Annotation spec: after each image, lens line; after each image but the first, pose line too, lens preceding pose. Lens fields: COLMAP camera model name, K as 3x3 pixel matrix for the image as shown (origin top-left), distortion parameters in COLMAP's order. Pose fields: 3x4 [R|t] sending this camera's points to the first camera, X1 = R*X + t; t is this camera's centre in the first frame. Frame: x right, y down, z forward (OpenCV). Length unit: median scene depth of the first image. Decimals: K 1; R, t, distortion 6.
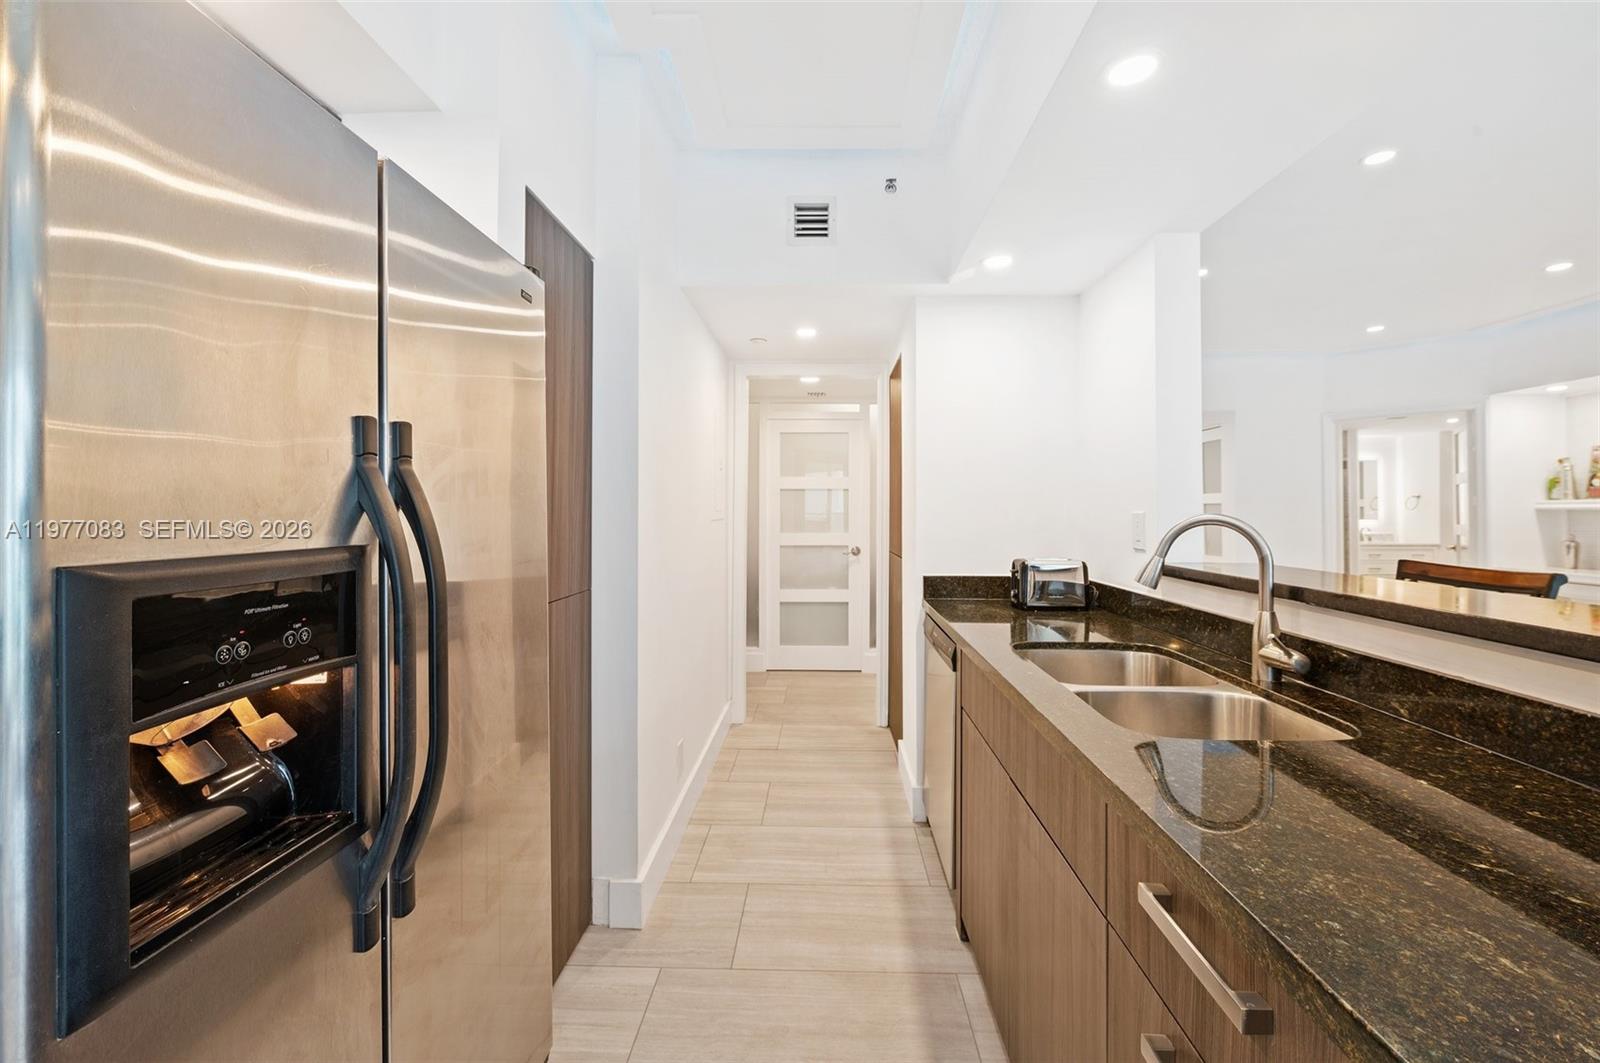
lens RADIAL K [[651.3, 0, 822.0], [0, 651.3, 494.9], [0, 0, 1]] dist [-0.000686, -0.000016]
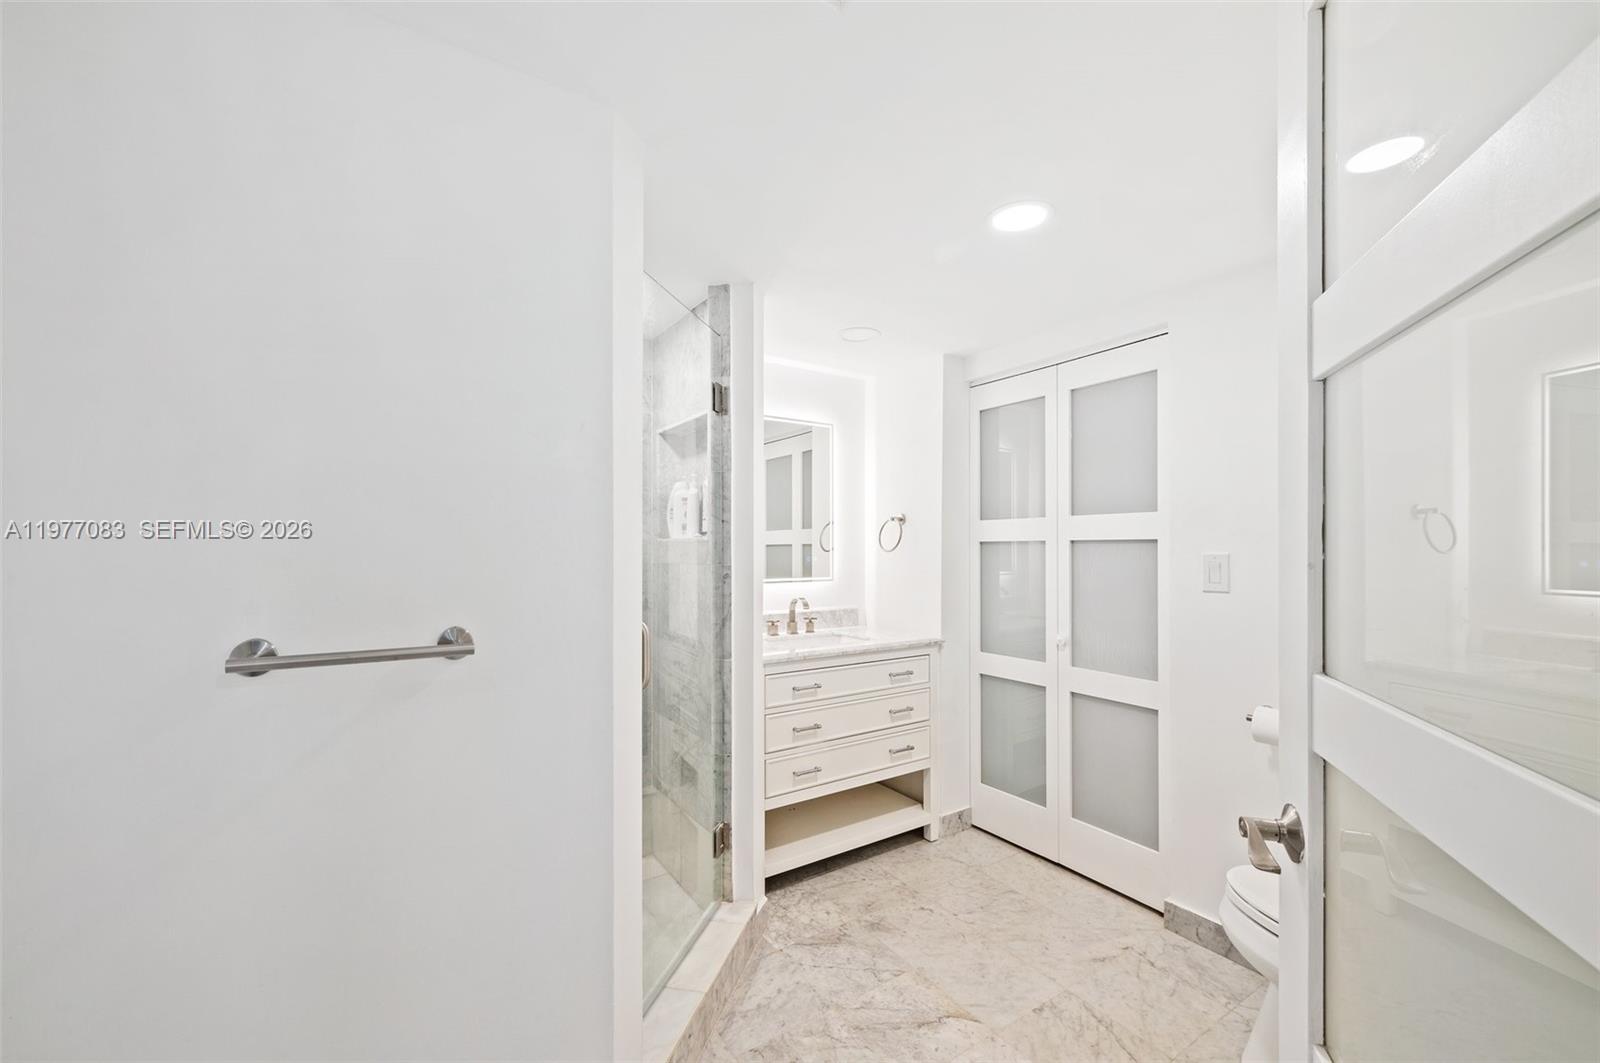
lens RADIAL K [[638.0, 0, 800.0], [0, 638.0, 531.5], [0, 0, 1]] dist [0.029979, 0.000057]
pose [[0.828213, 0.012982, 0.560263, 1.315786], [-0.010247, 0.999915, -0.008021, 0.028149], [-0.560320, 0.000902, 0.828276, 1.452518]]
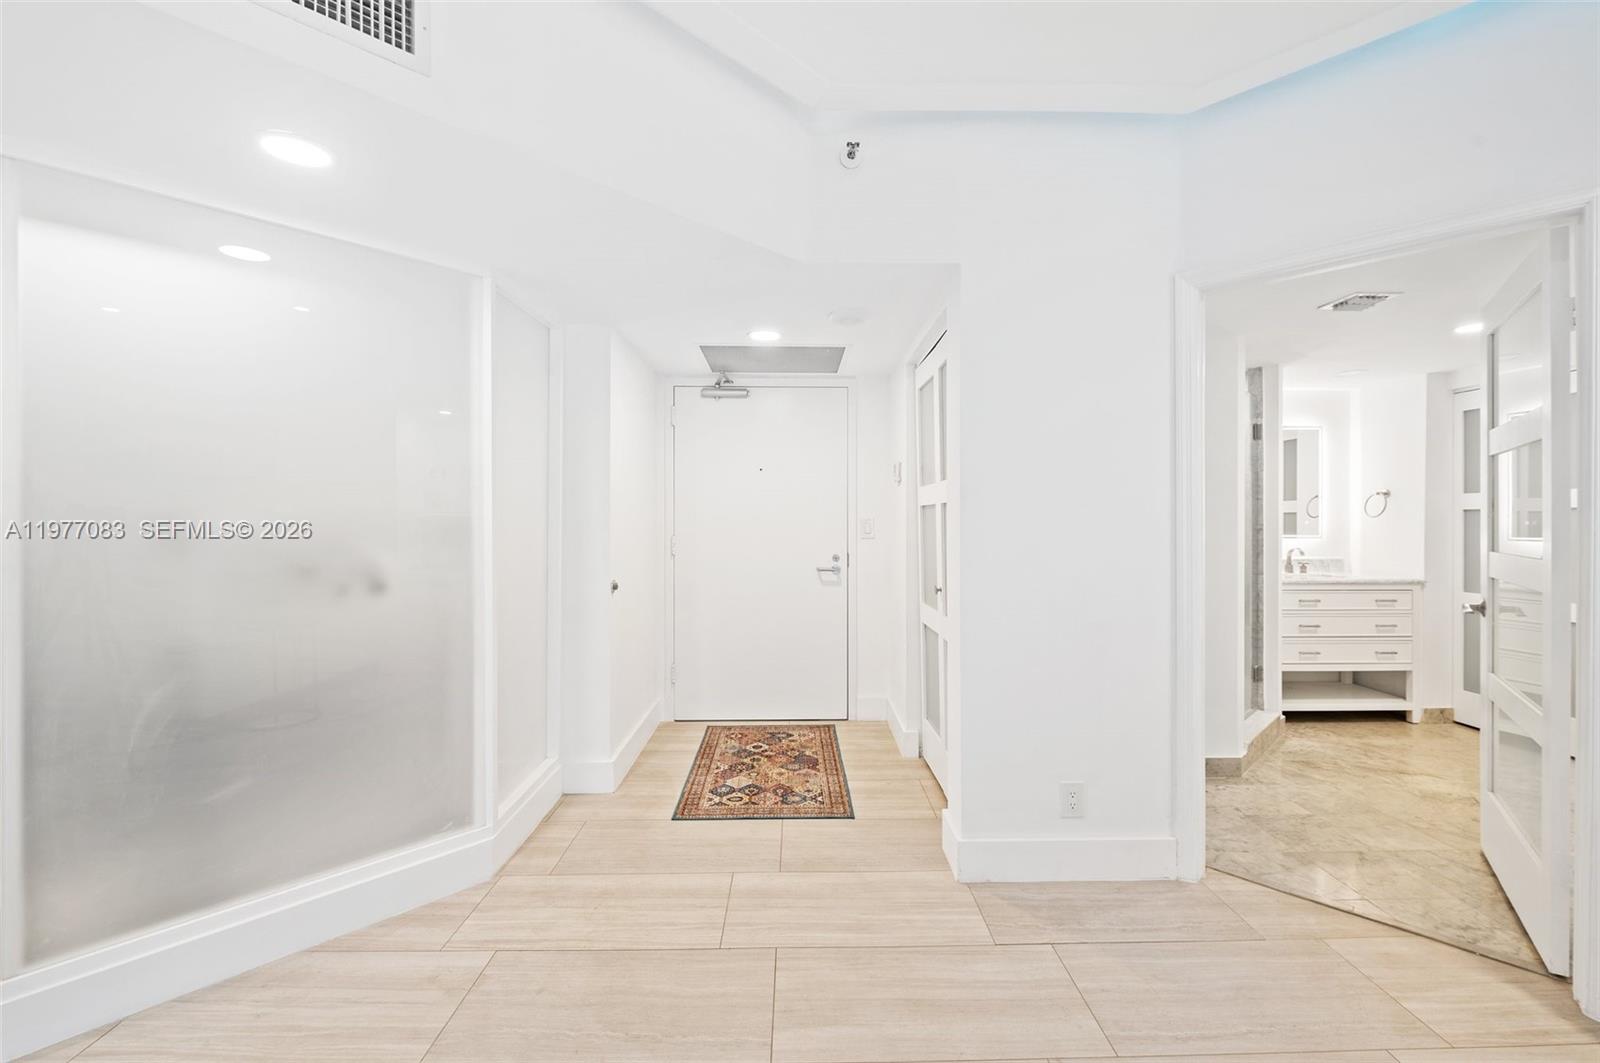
lens RADIAL K [[643.1, 0, 820.3], [0, 643.1, 516.1], [0, 0, 1]] dist [-0.000329, 0.000332]
pose [[0.999222, -0.000119, 0.039439, 0.841534], [-0.000494, 0.999879, 0.015530, 0.027006], [-0.039436, -0.015537, 0.999101, 0.964986]]
